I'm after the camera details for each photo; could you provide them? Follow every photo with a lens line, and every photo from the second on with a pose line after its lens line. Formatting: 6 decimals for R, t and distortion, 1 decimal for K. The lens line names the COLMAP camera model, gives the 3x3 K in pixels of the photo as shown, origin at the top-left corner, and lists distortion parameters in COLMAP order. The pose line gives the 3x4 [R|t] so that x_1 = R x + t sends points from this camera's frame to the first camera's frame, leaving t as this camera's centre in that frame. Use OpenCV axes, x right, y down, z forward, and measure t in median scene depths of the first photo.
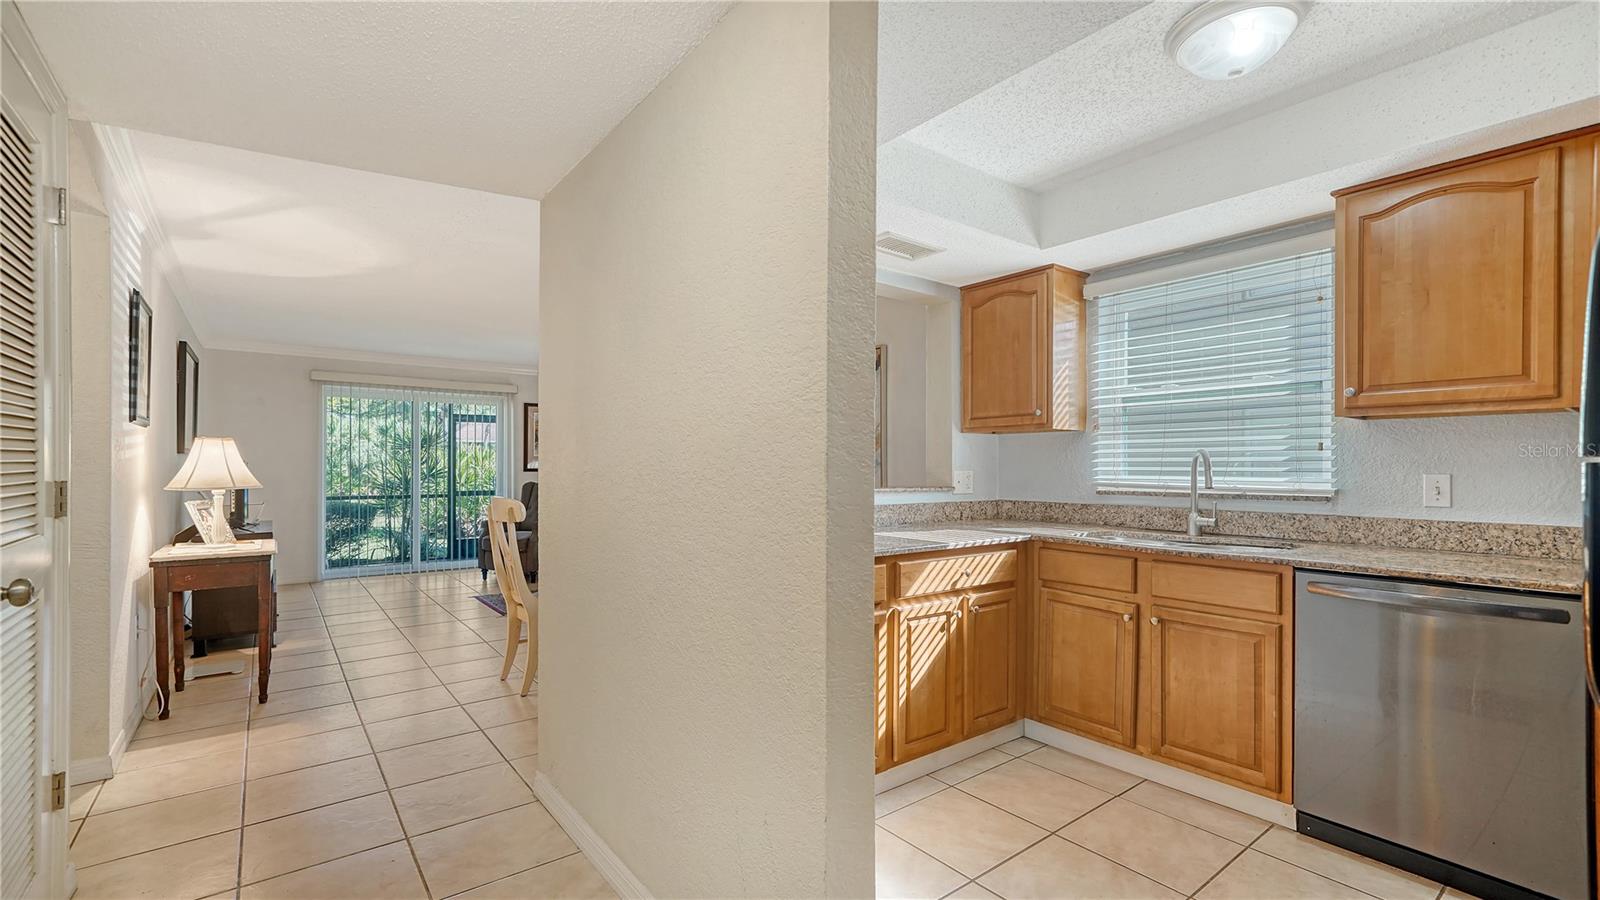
lens RADIAL K [[682.2, 0, 808.3], [0, 682.2, 468.7], [0, 0, 1]] dist [-0.001426, 0.000613]
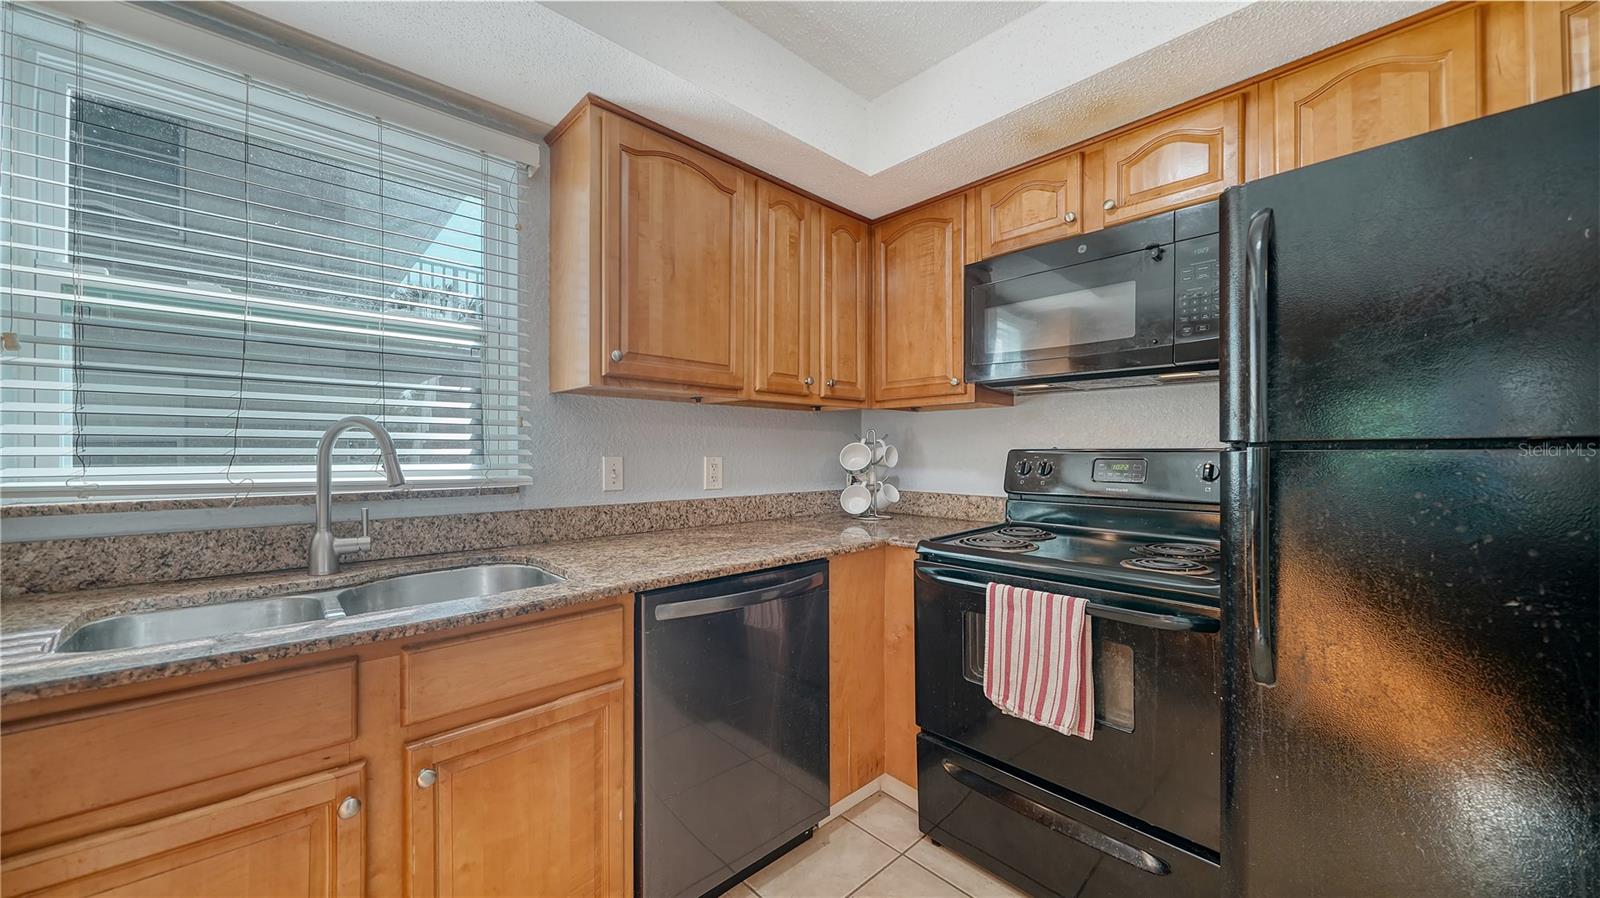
lens RADIAL K [[563.9, 0, 784.8], [0, 563.9, 452.8], [0, 0, 1]] dist [-0.018693, 0.000883]
pose [[-0.076519, -0.006192, 0.997049, 0.101467], [0.000201, 0.999981, 0.006226, -0.001502], [-0.997068, 0.000677, -0.076516, 0.728870]]
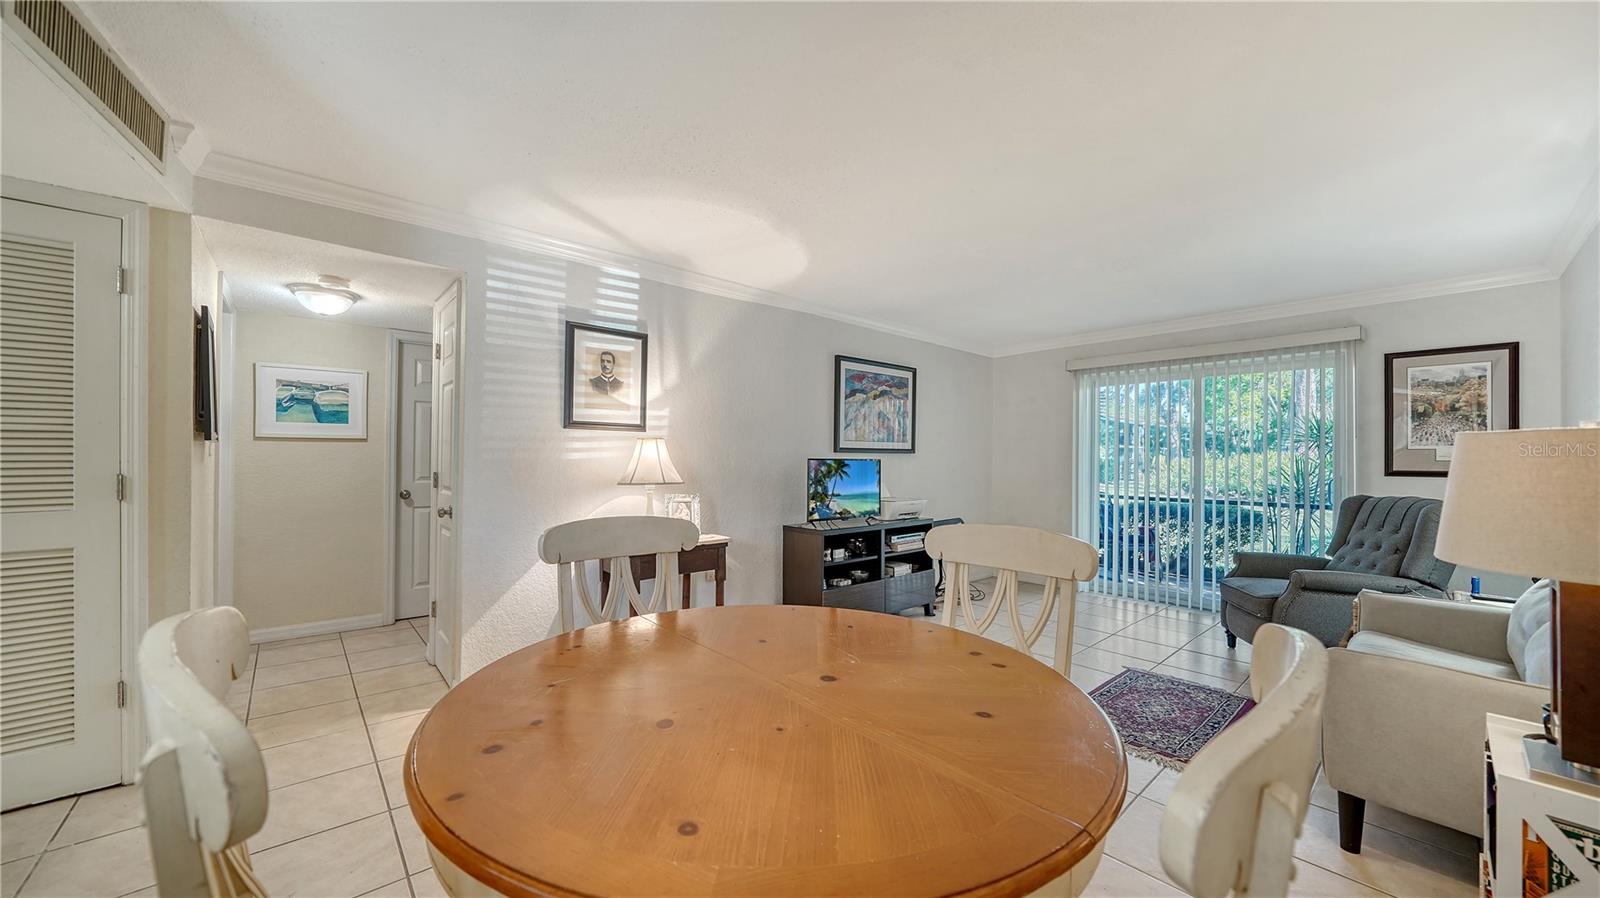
lens RADIAL K [[563.9, 0, 797.6], [0, 563.9, 459.2], [0, 0, 1]] dist [-0.018693, 0.000883]
pose [[0.047583, -0.006285, -0.998848, 0.044034], [-0.007397, 0.999951, -0.006644, -0.009906], [0.998840, 0.007704, 0.047534, 1.575404]]
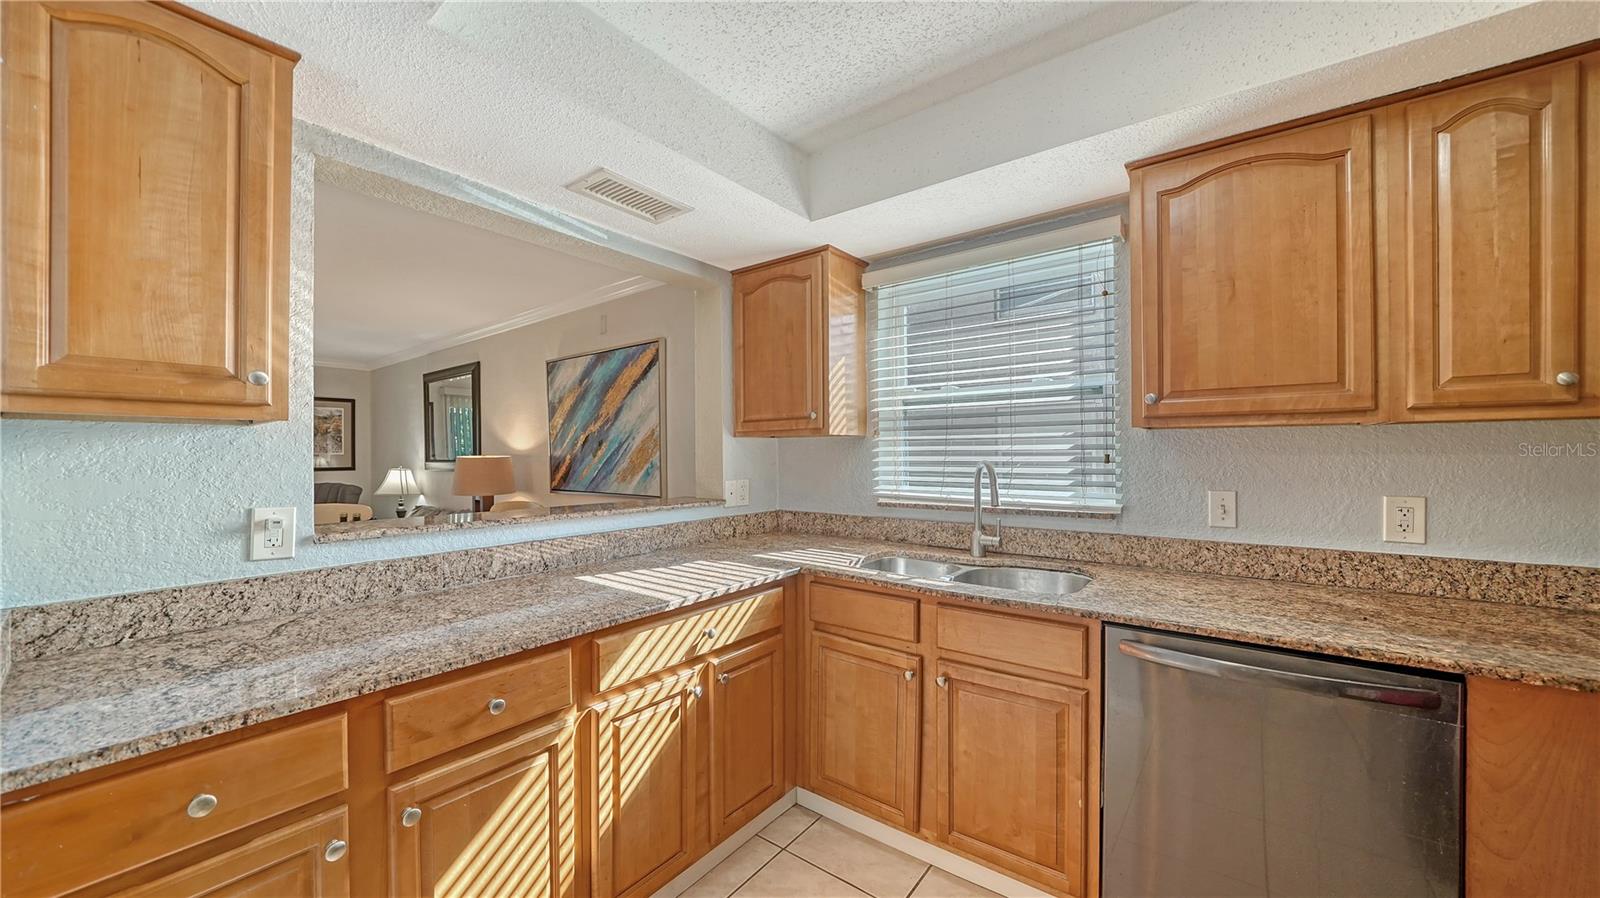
lens RADIAL K [[563.9, 0, 807.0], [0, 563.9, 456.3], [0, 0, 1]] dist [-0.018693, 0.000883]
pose [[0.967205, -0.010405, 0.253782, 0.178458], [0.009422, 0.999943, 0.005088, -0.041634], [-0.253820, -0.002530, 0.967248, 0.375526]]
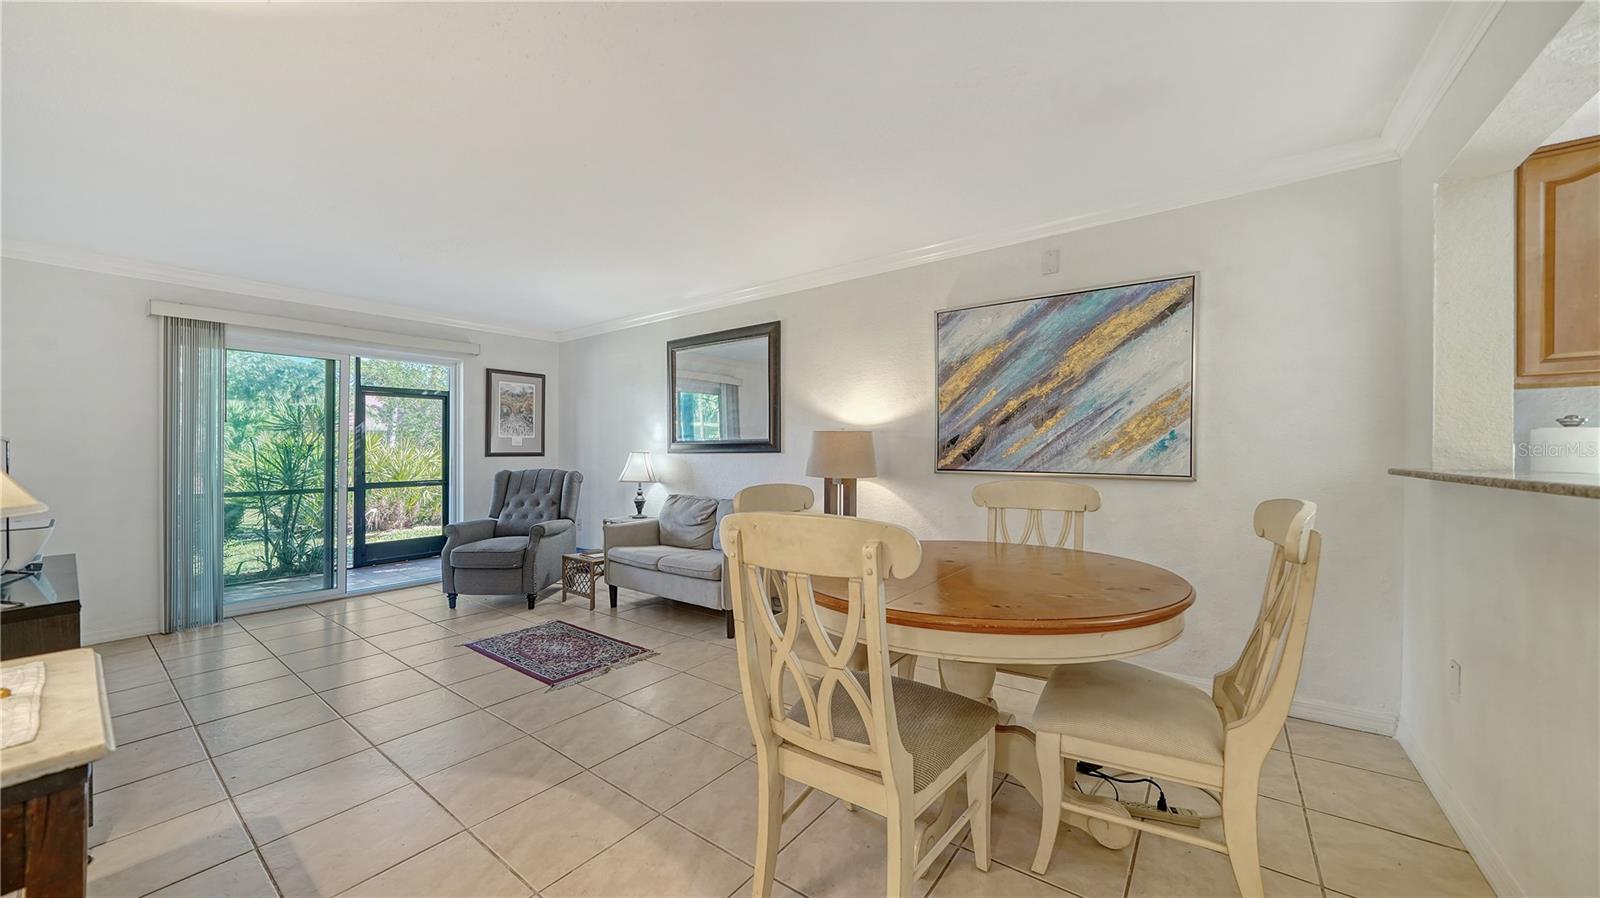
lens RADIAL K [[563.9, 0, 810.6], [0, 563.9, 446.8], [0, 0, 1]] dist [-0.018693, 0.000883]
pose [[0.964084, -0.007701, 0.265486, -0.734769], [0.010096, 0.999920, -0.007661, 0.004671], [-0.265406, 0.010066, 0.964084, 0.925812]]
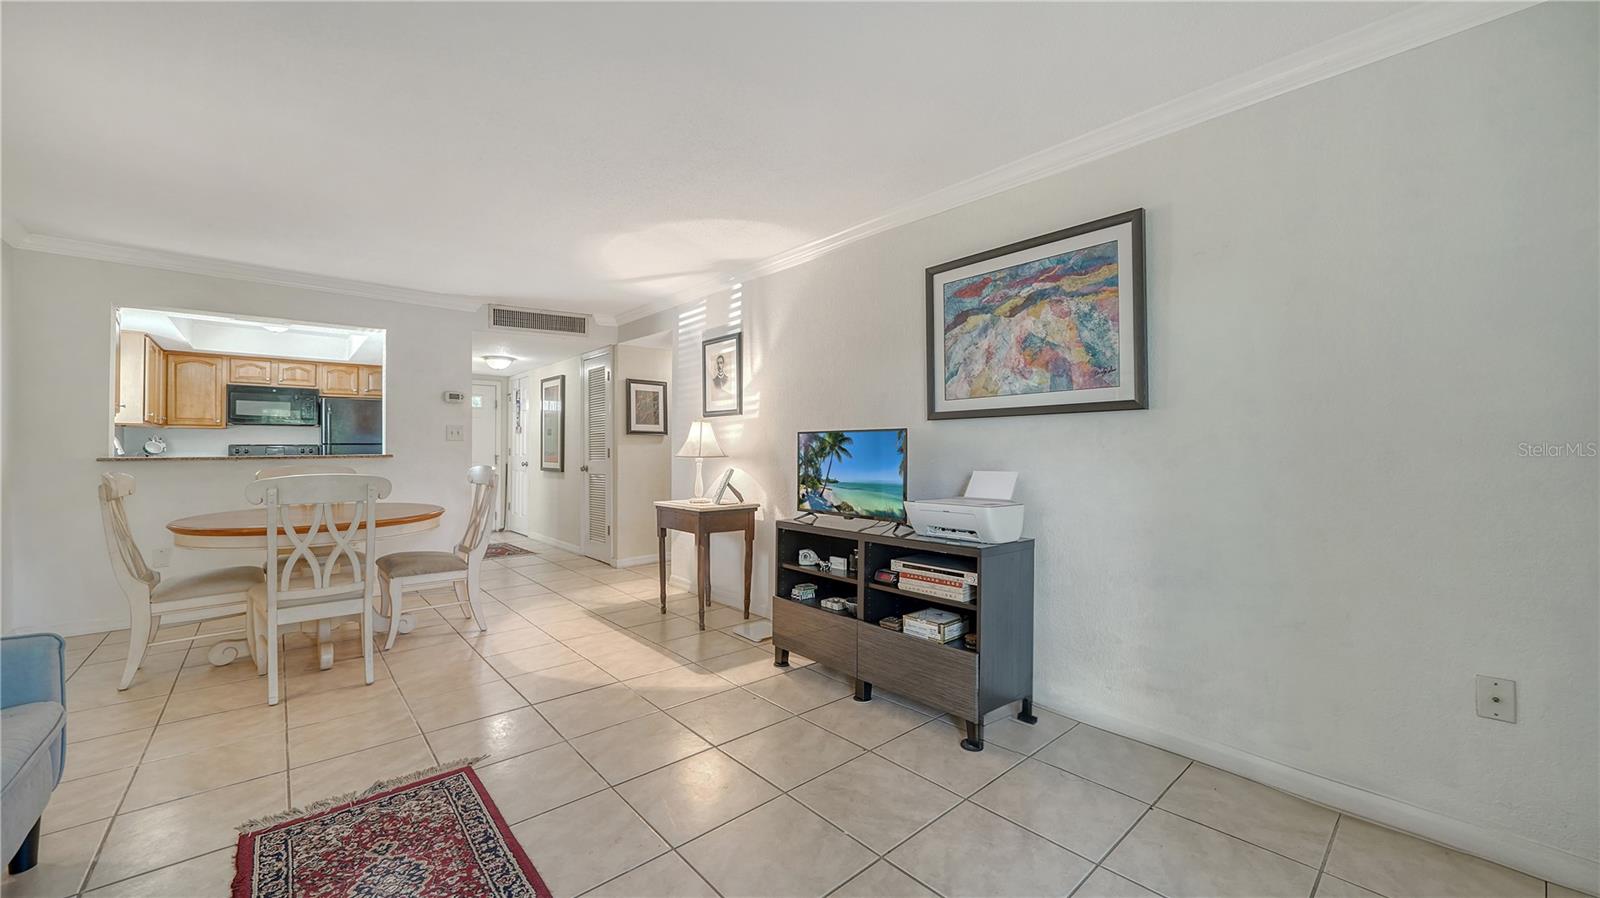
lens RADIAL K [[601.7, 0, 805.7], [0, 601.7, 438.3], [0, 0, 1]] dist [-0.012120, -0.000014]
pose [[-0.998145, -0.003214, -0.060799, -1.324083], [-0.002023, 0.999805, -0.019654, 0.015033], [0.060851, -0.019495, -0.997956, 2.901289]]
